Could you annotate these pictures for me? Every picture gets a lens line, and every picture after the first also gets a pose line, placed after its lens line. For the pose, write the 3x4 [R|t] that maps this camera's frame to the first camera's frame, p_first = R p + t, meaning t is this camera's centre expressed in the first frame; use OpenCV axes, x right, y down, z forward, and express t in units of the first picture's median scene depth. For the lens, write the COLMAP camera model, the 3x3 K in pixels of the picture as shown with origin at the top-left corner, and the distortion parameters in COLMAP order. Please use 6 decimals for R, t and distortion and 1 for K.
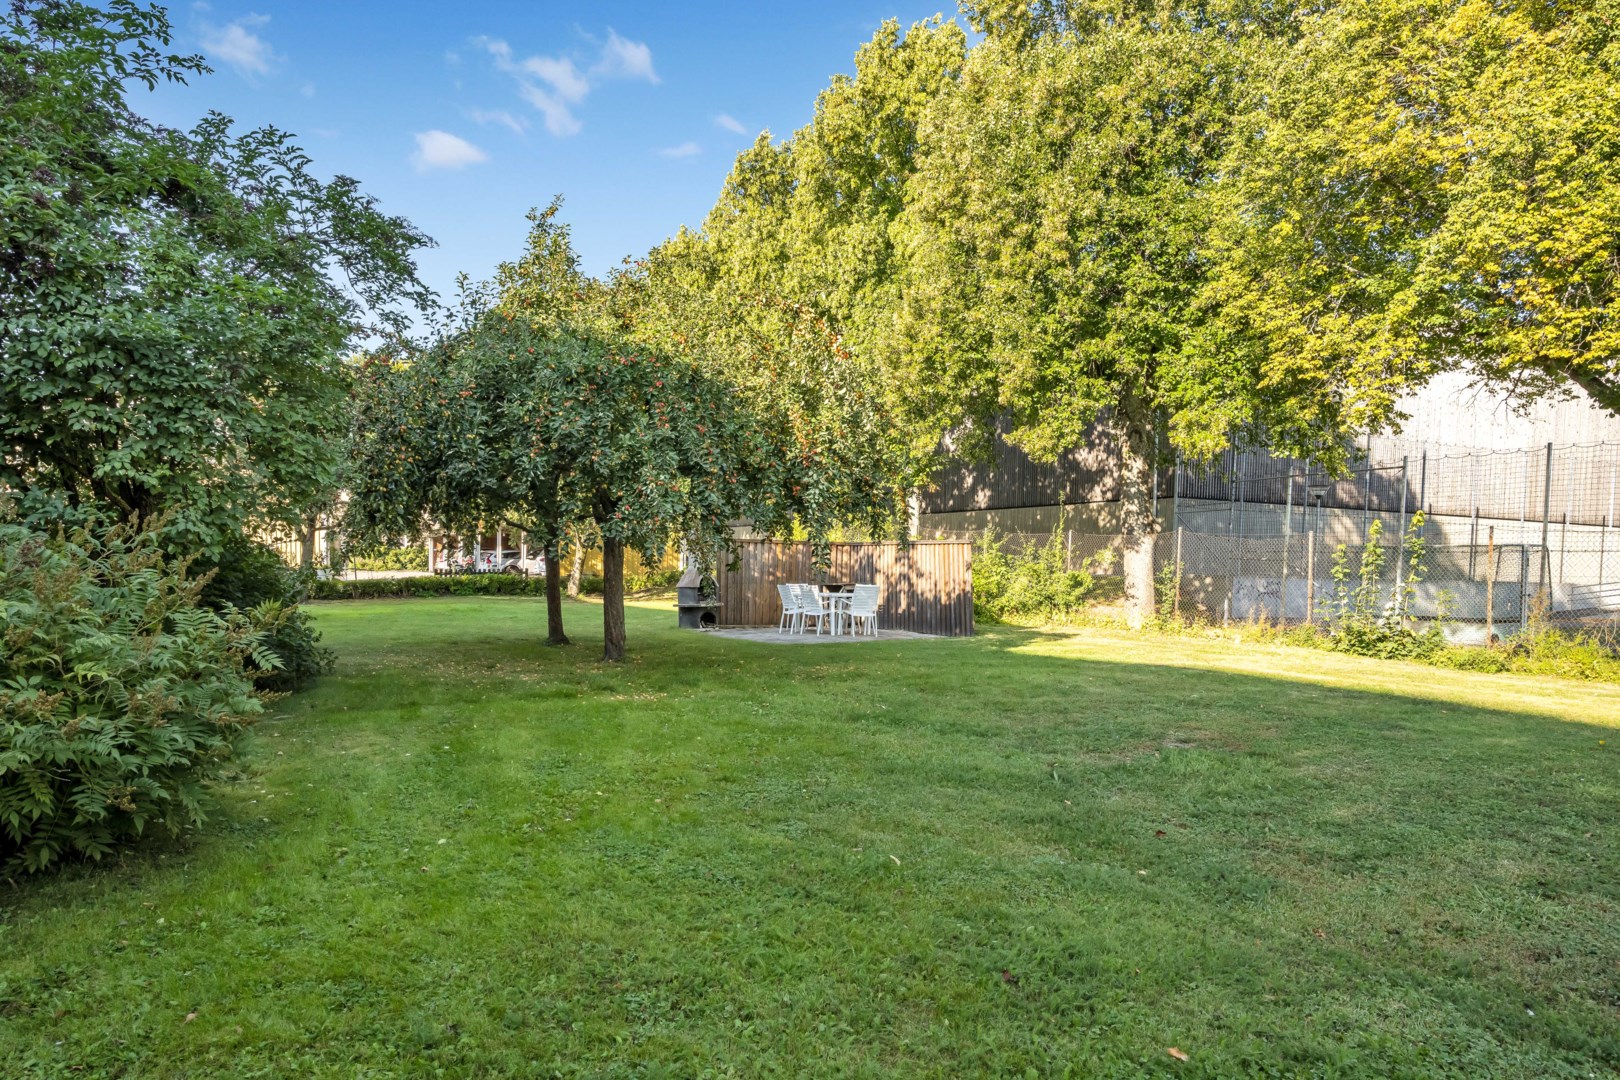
lens RADIAL K [[1100.4, 0, 804.8], [0, 1100.4, 554.0], [0, 0, 1]] dist [0.001804, 0.002707]
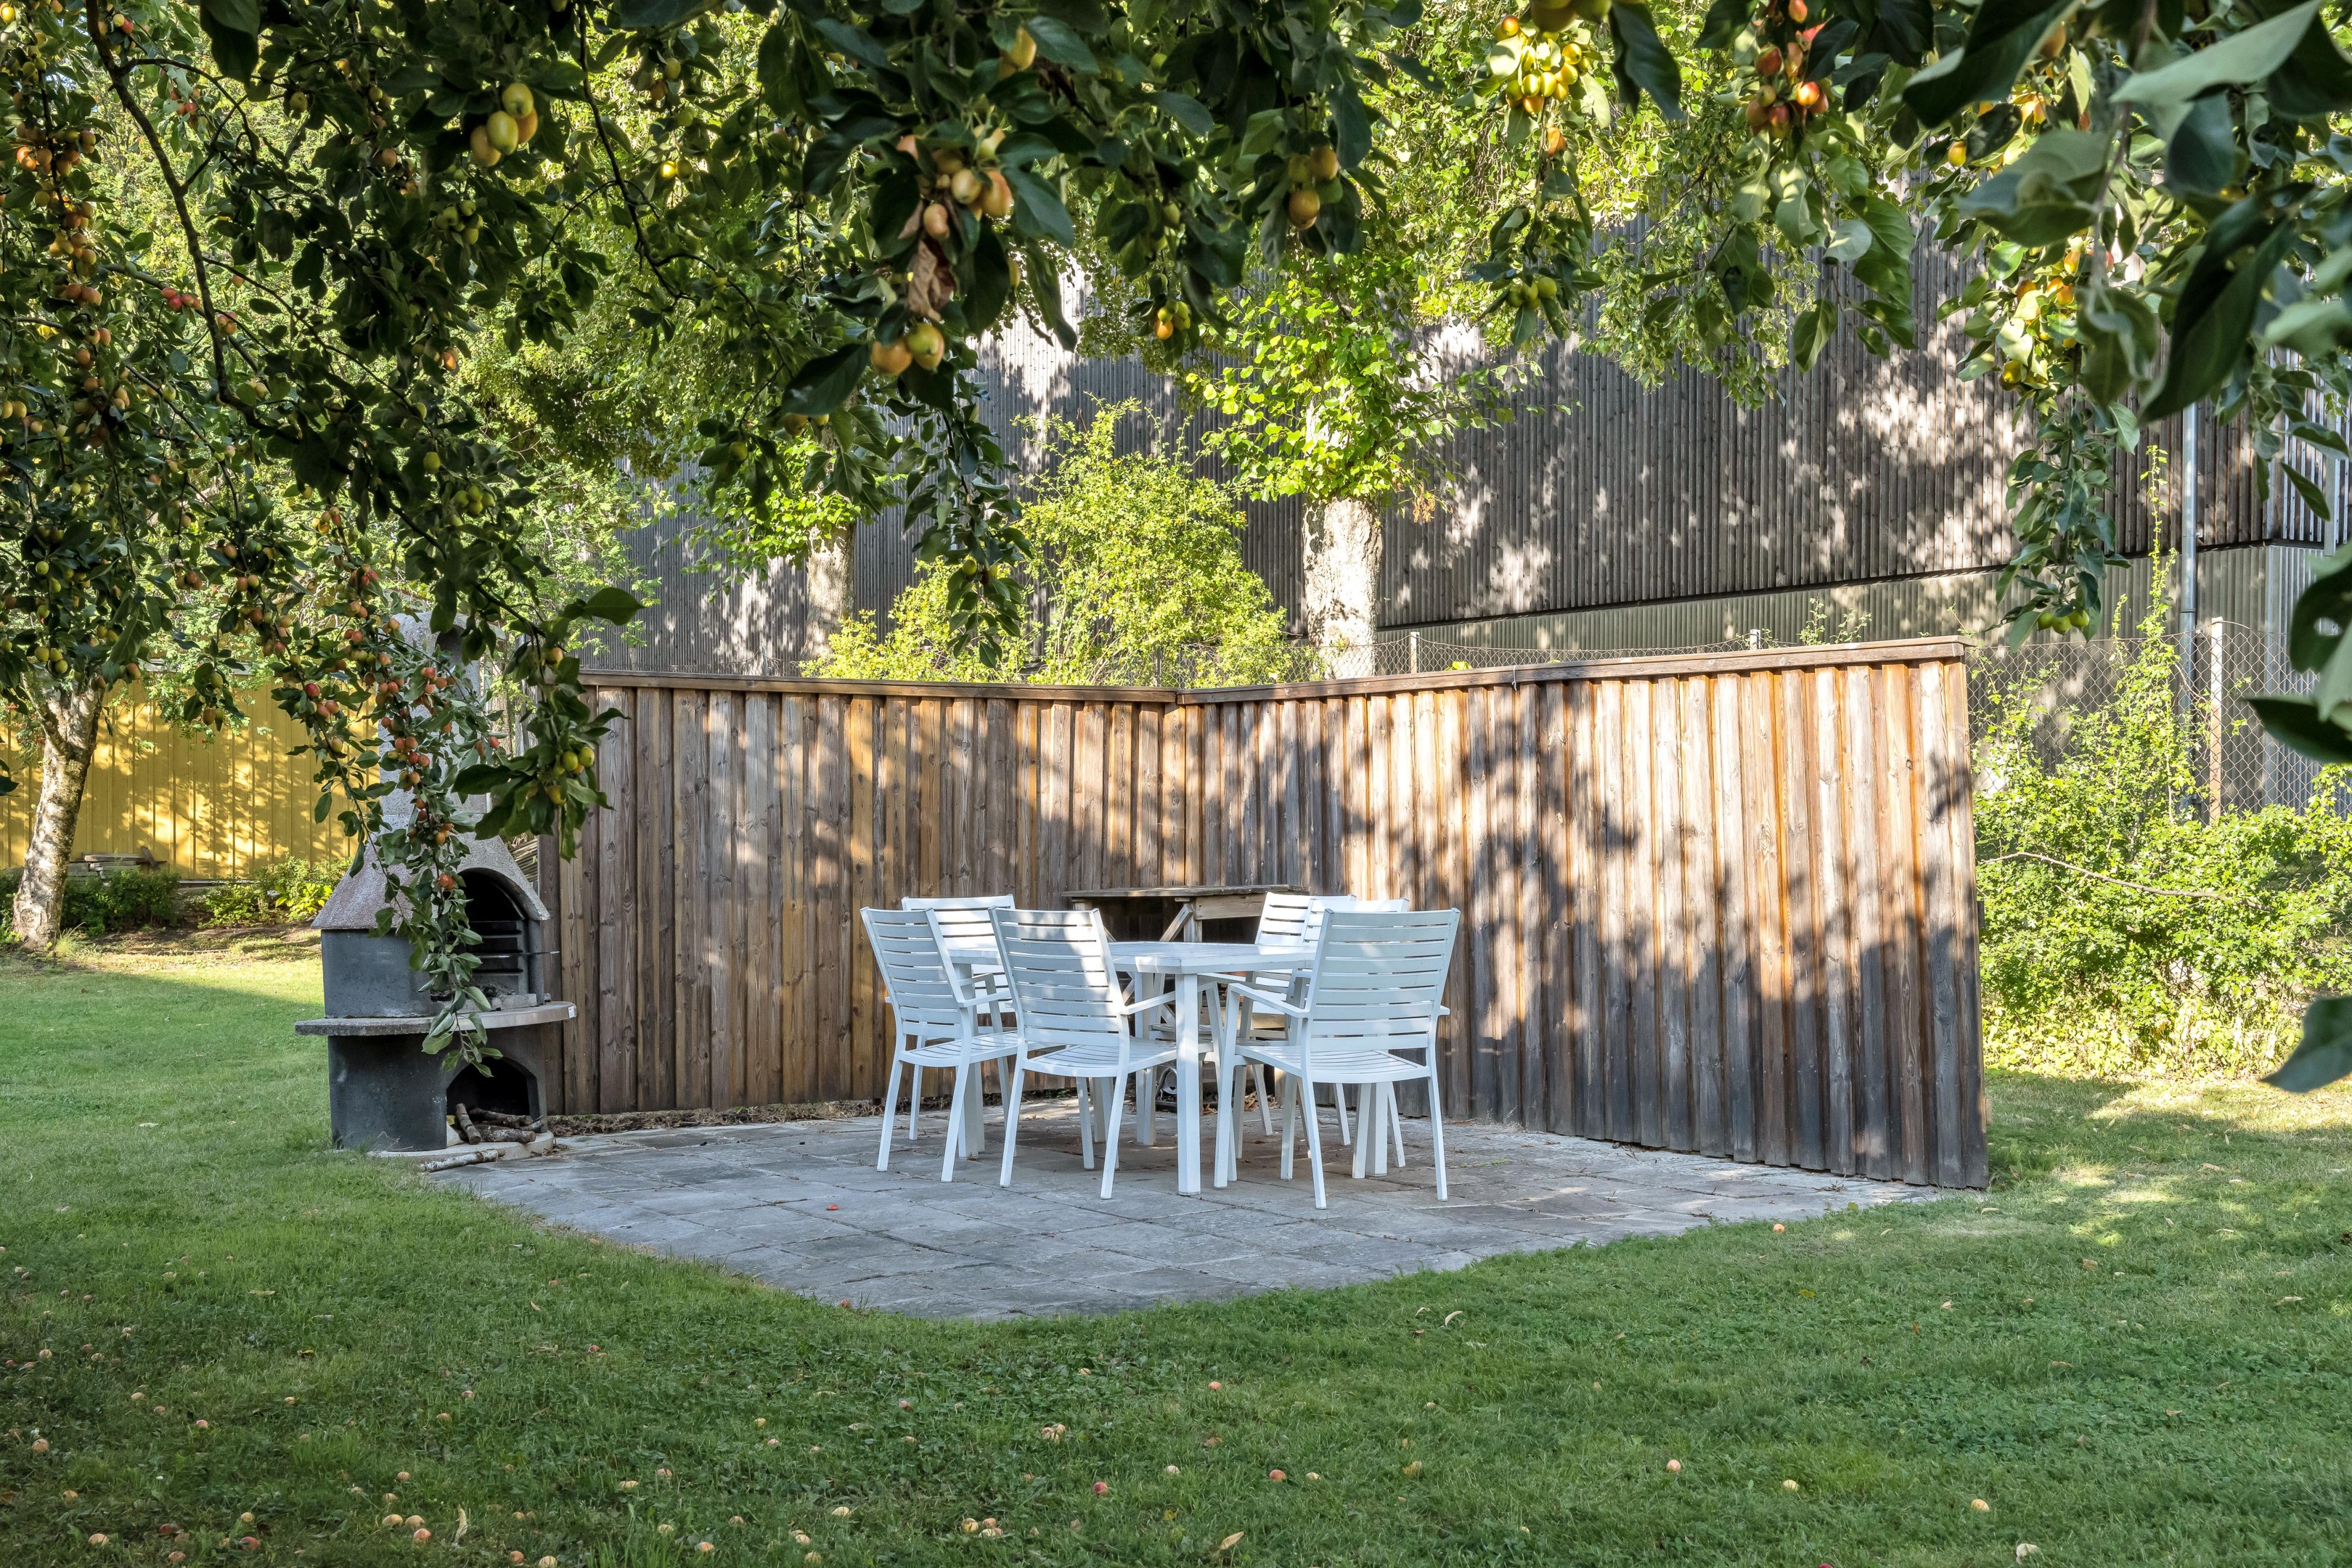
lens RADIAL K [[2816.6, 0, 1177.8], [0, 2816.6, 782.3], [0, 0, 1]] dist [0.006917, 0.000119]
pose [[0.993803, -0.014889, 0.110155, -0.022420], [0.015199, 0.999883, -0.001979, 0.008106], [-0.110113, 0.003641, 0.993912, 0.488575]]
